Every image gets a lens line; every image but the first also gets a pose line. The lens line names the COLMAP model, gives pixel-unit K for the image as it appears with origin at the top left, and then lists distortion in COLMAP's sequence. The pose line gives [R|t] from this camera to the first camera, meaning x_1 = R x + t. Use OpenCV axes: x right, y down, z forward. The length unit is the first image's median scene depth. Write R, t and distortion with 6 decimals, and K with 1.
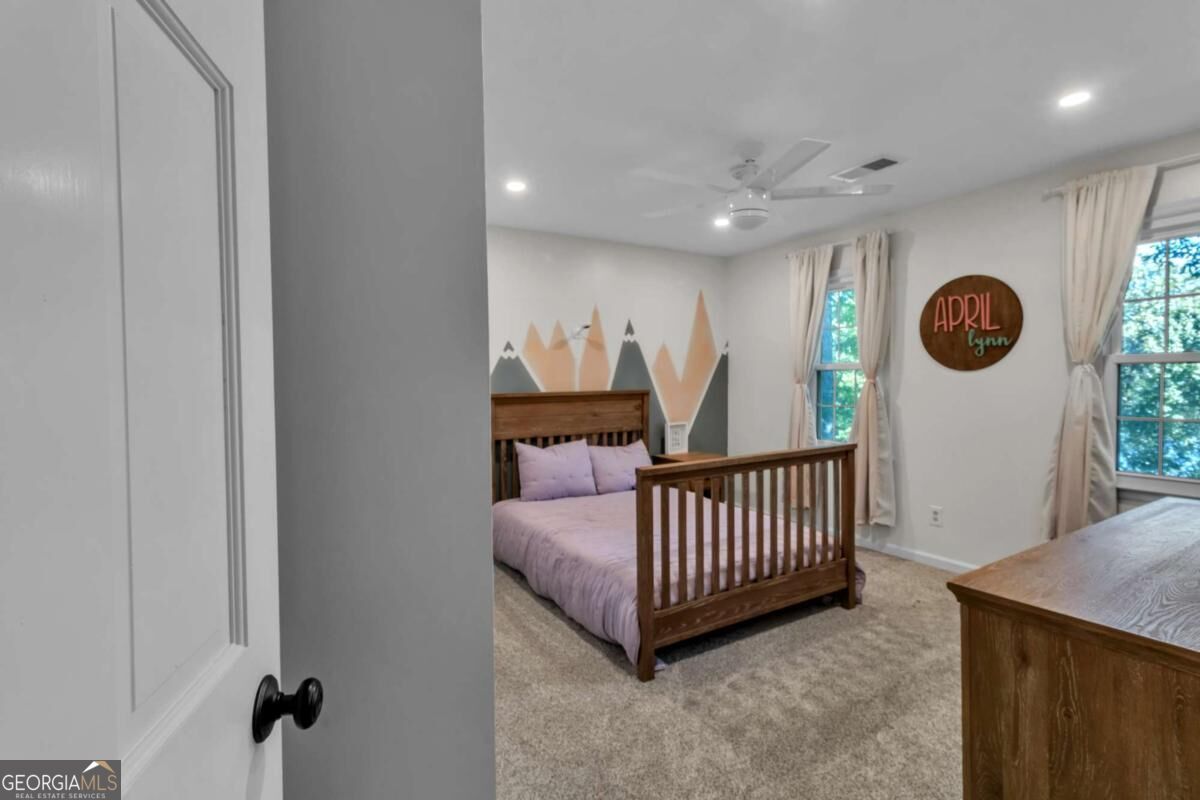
lens RADIAL K [[568.6, 0, 602.5], [0, 568.6, 393.8], [0, 0, 1]] dist [0.003829, 0.000593]
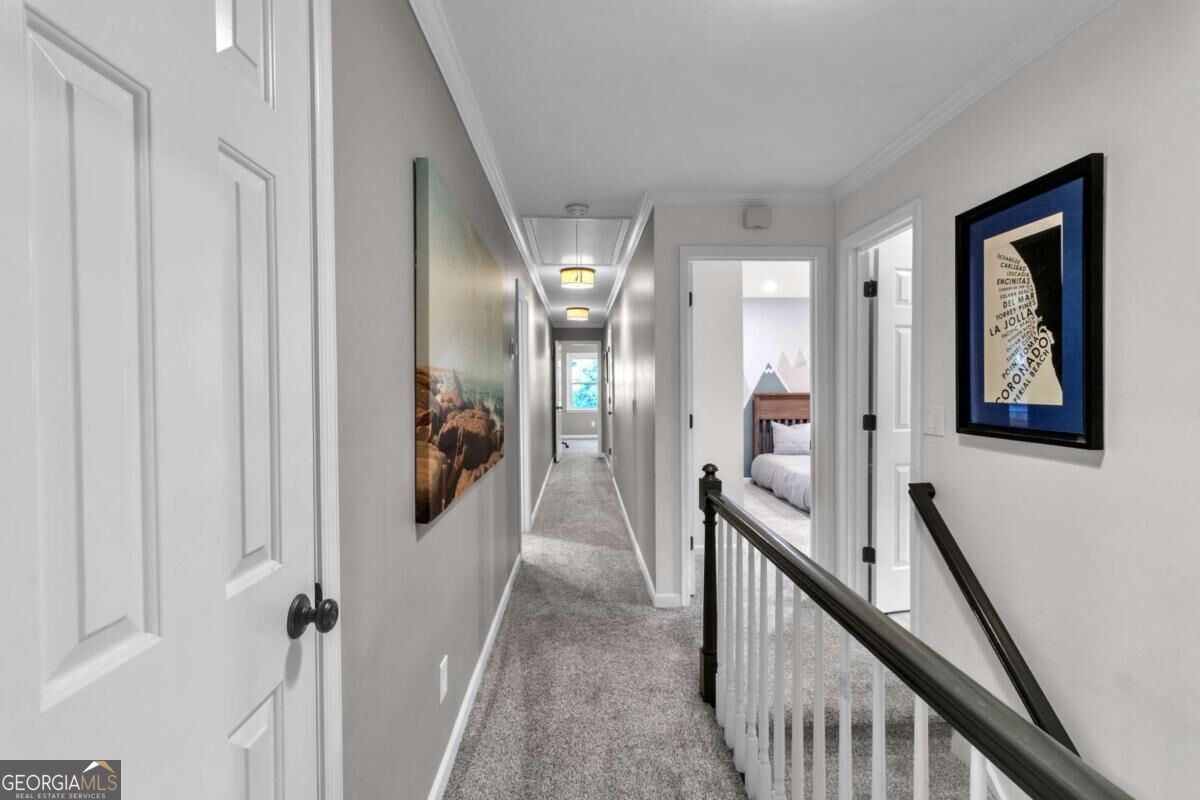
lens RADIAL K [[568.6, 0, 602.5], [0, 568.6, 393.8], [0, 0, 1]] dist [0.003829, 0.000593]
pose [[0.880763, 0.012297, -0.473398, 0.376355], [-0.016141, 0.999862, -0.004057, 0.028537], [0.473283, 0.011214, 0.880839, -1.365547]]
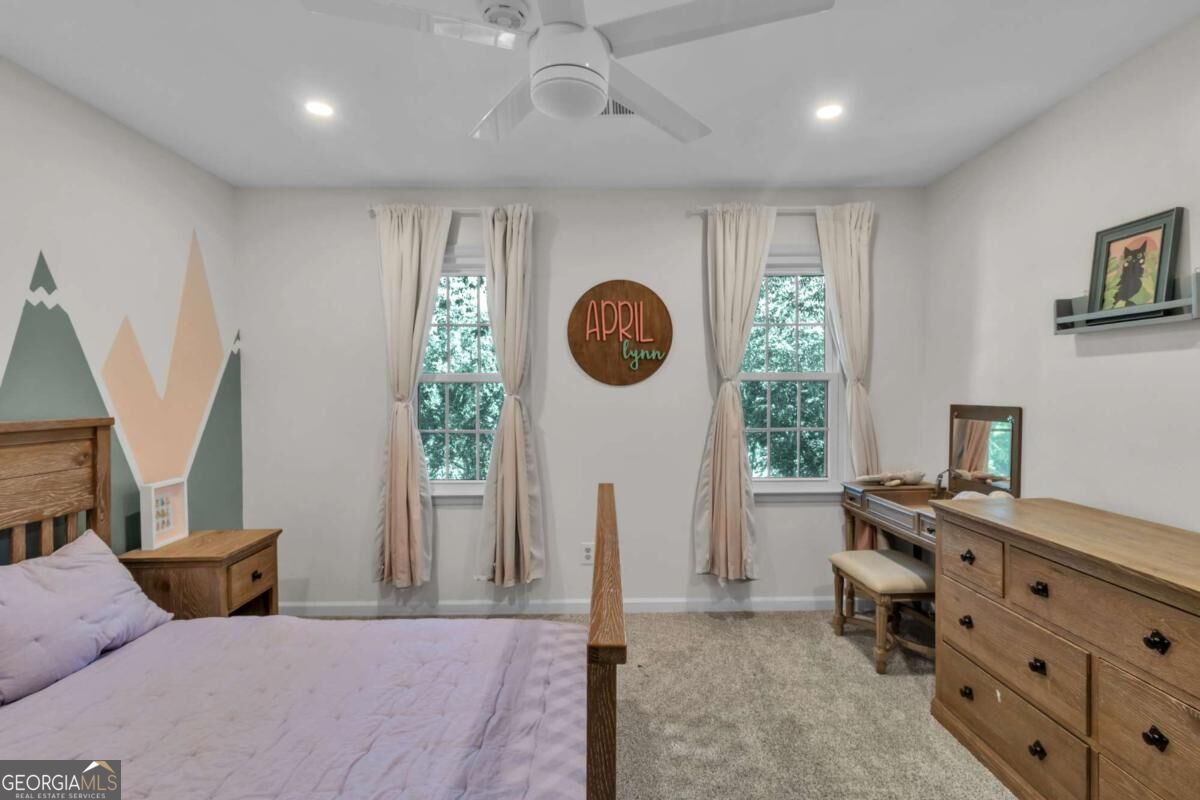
lens RADIAL K [[577.6, 0, 600.8], [0, 577.6, 406.2], [0, 0, 1]] dist [0.004160, 0.000395]
pose [[0.493431, -0.014343, 0.869666, -0.135013], [0.023808, 0.999712, 0.002980, -0.008708], [-0.869459, 0.019235, 0.493631, 0.454310]]
